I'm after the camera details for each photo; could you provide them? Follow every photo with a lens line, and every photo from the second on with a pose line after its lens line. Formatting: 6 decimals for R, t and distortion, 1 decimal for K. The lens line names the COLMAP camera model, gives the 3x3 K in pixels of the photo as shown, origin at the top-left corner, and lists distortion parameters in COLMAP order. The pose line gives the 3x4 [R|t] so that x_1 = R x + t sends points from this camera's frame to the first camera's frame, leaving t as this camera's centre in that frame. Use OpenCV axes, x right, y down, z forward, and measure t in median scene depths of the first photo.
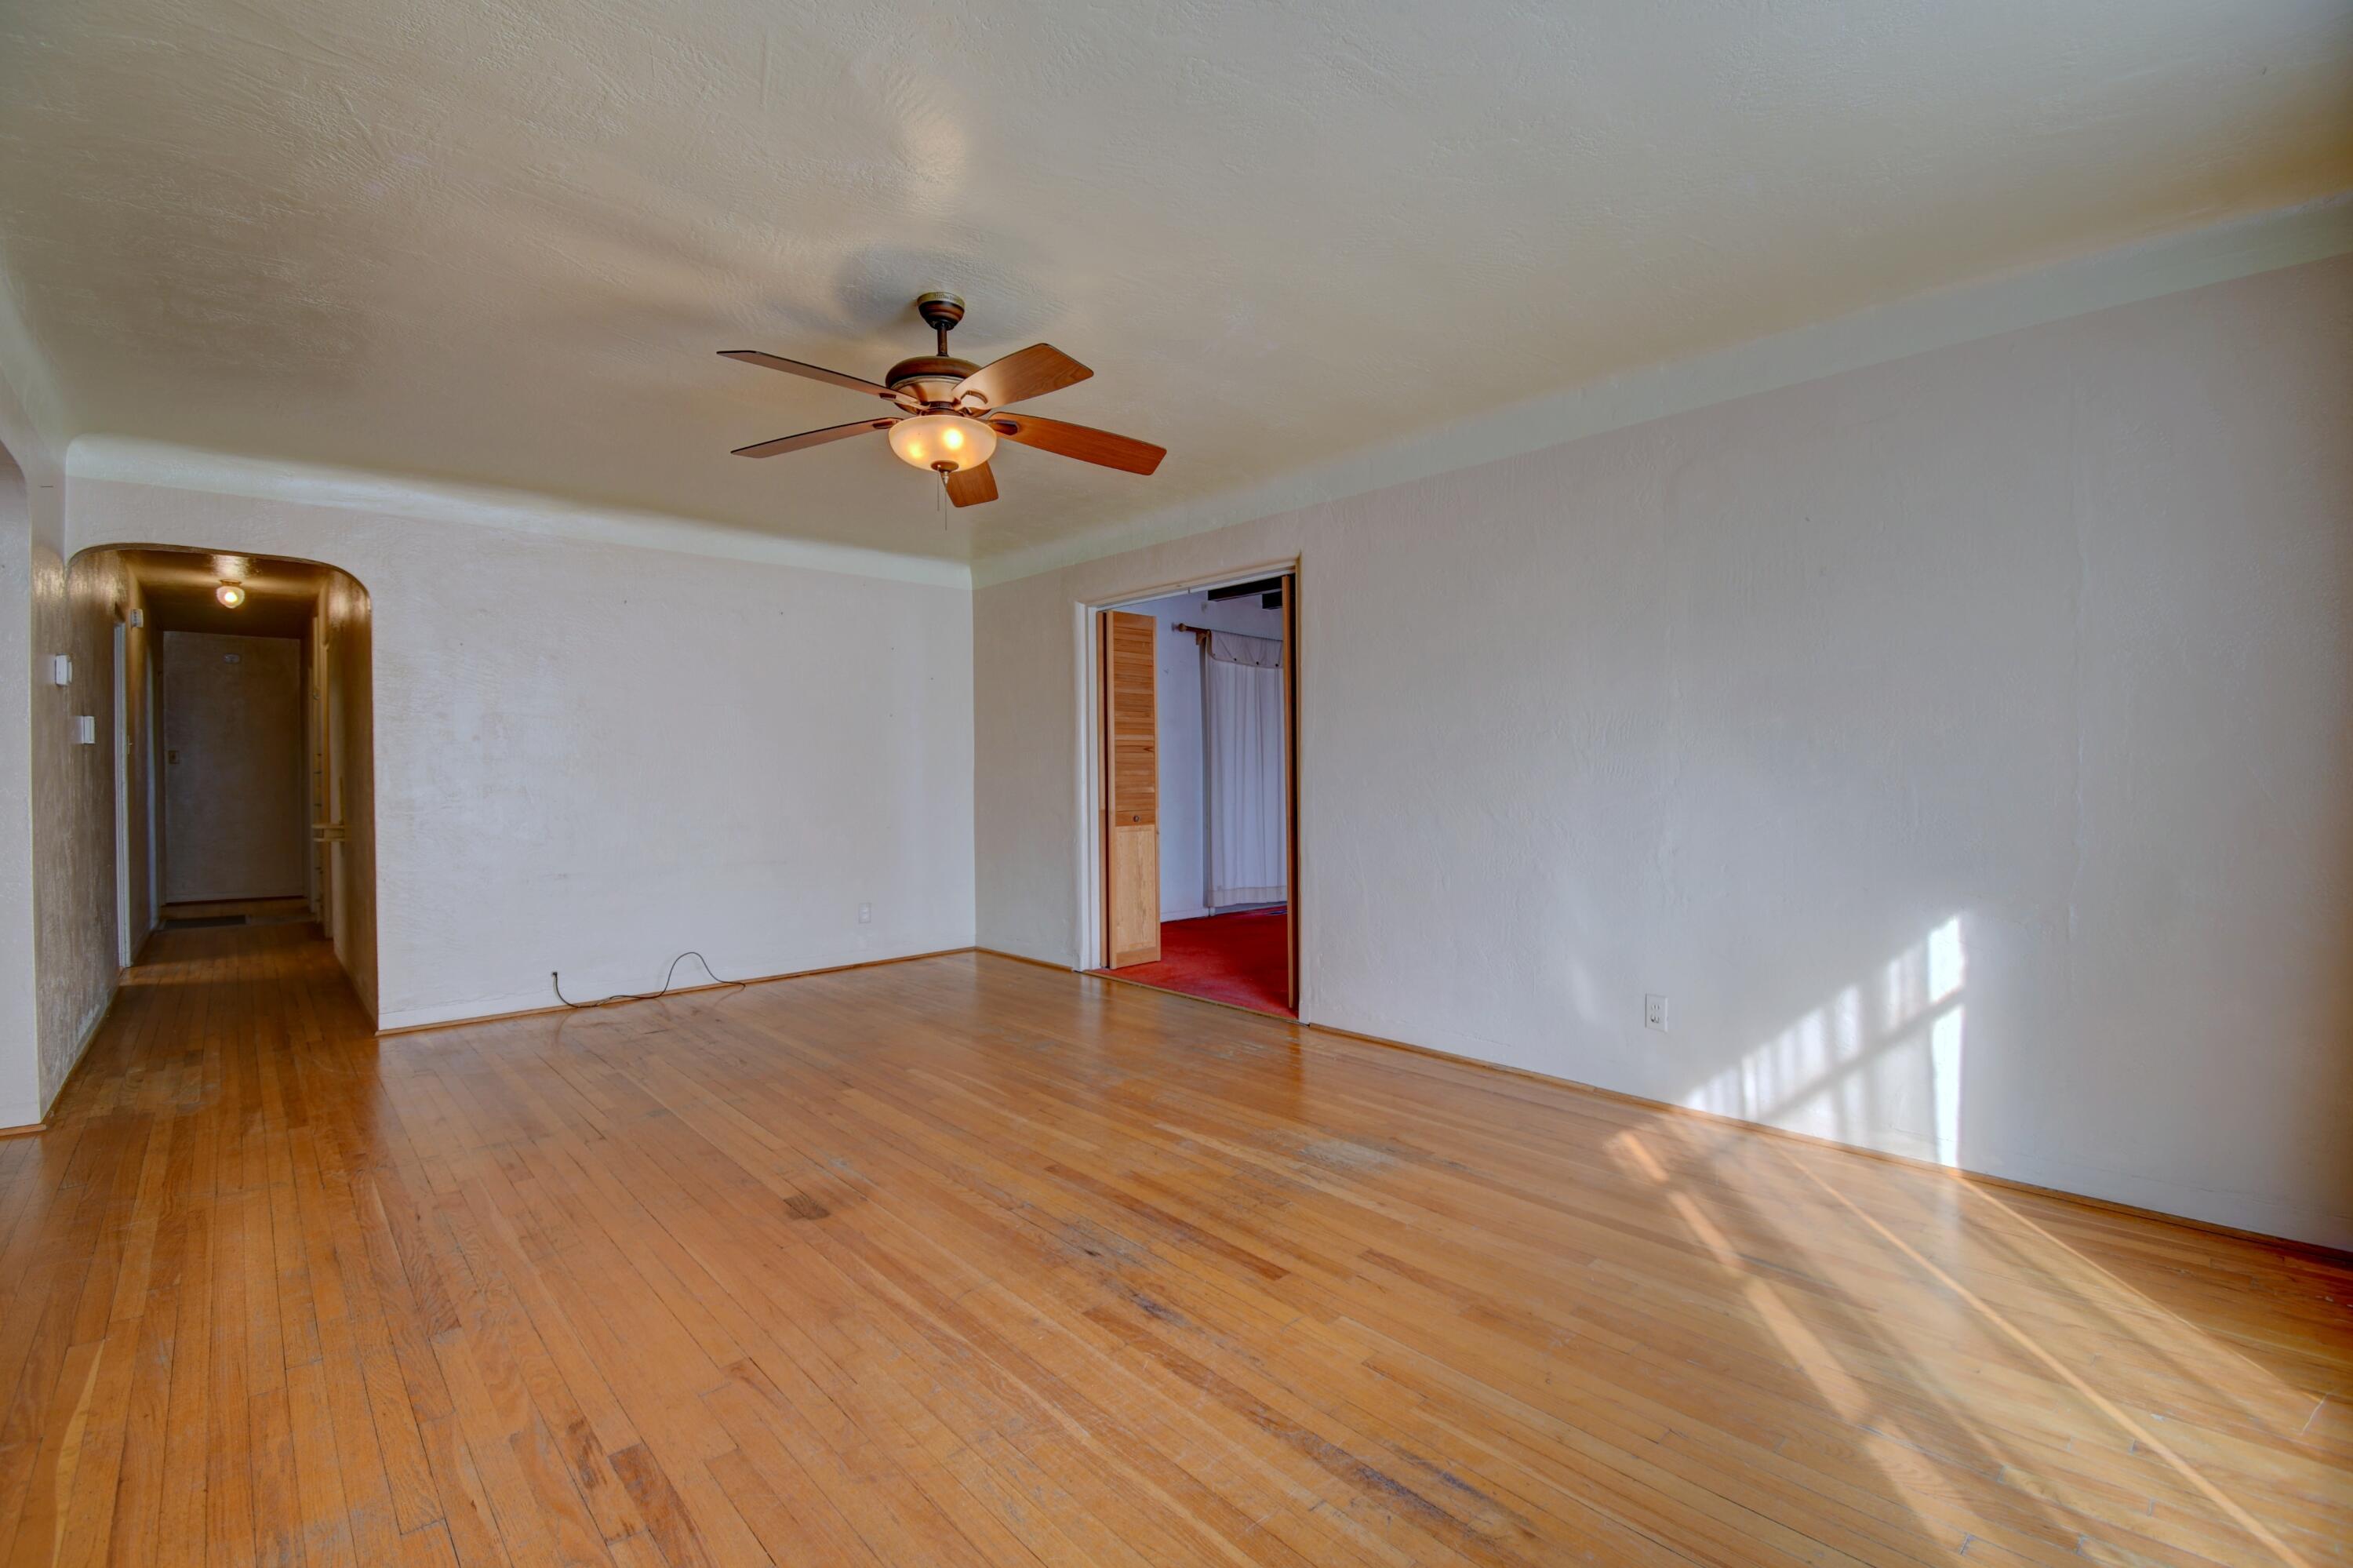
lens RADIAL K [[1032.0, 0, 1173.1], [0, 1032.0, 762.3], [0, 0, 1]] dist [0.003154, -0.000985]
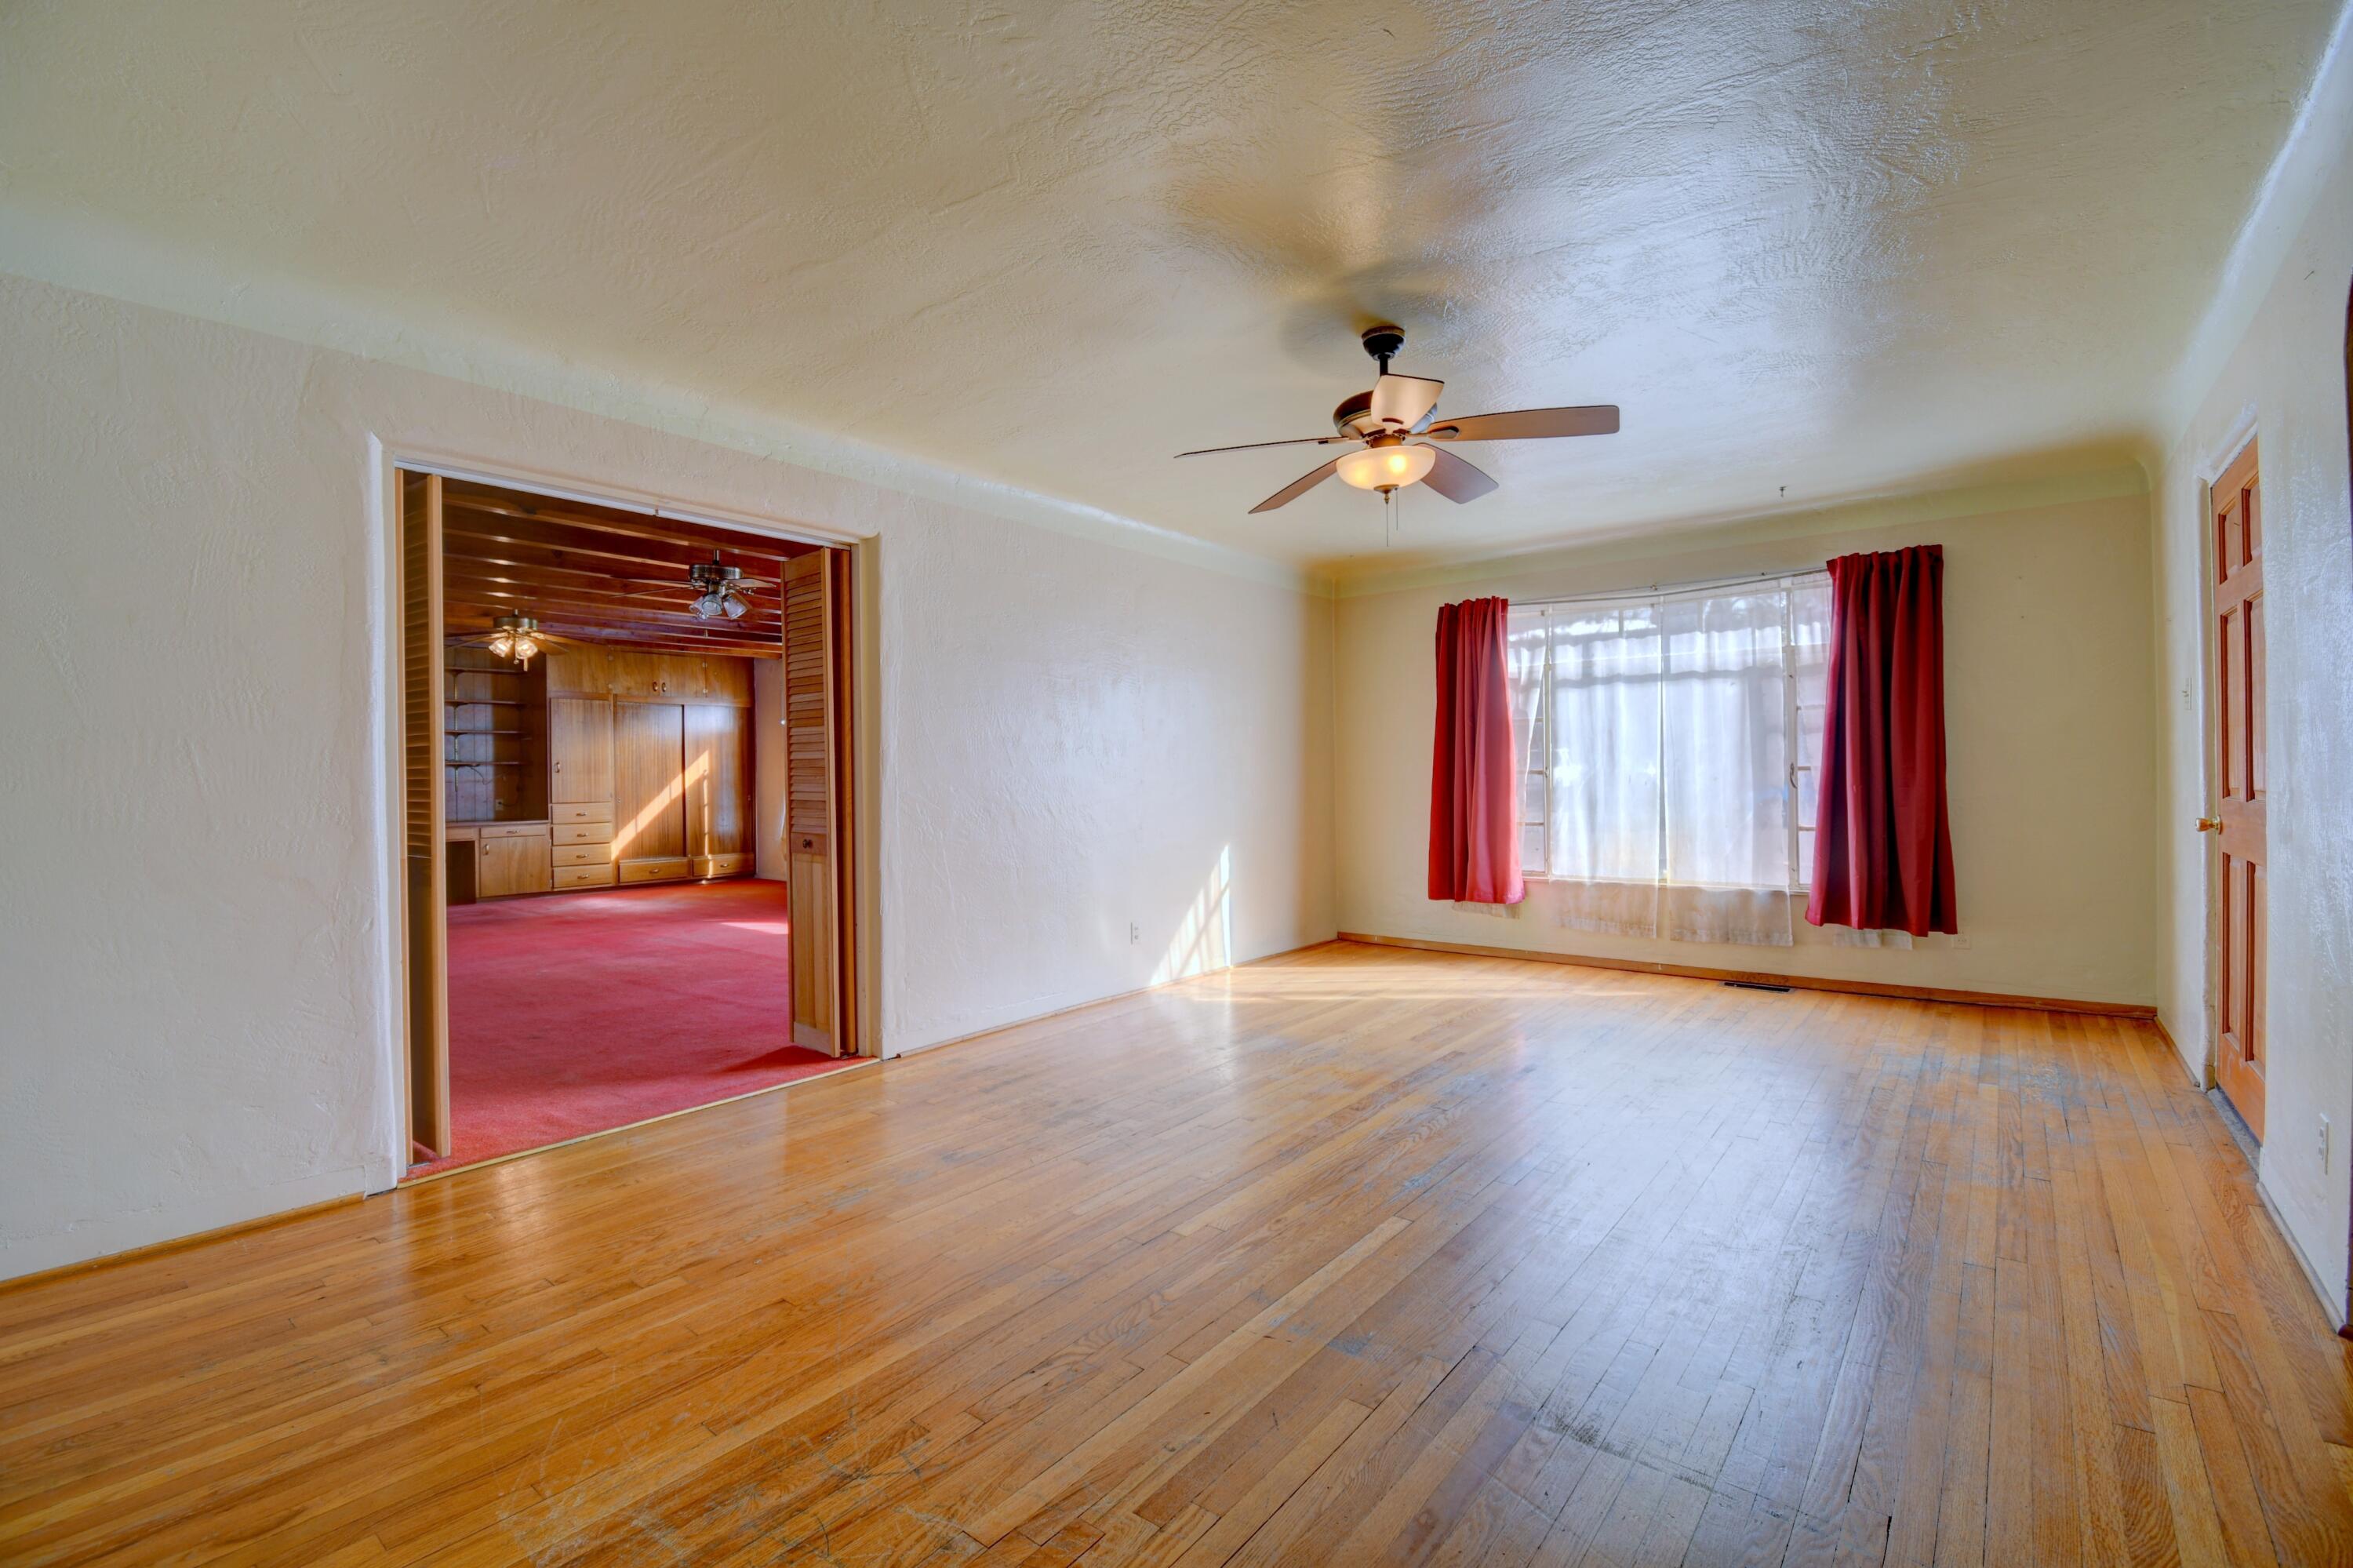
lens RADIAL K [[1032.0, 0, 1168.1], [0, 1032.0, 772.7], [0, 0, 1]] dist [0.003154, -0.000985]
pose [[-0.157439, 0.012444, 0.987450, -1.222624], [0.004219, 0.999920, -0.011928, 0.024217], [-0.987520, 0.002288, -0.157479, 1.370056]]
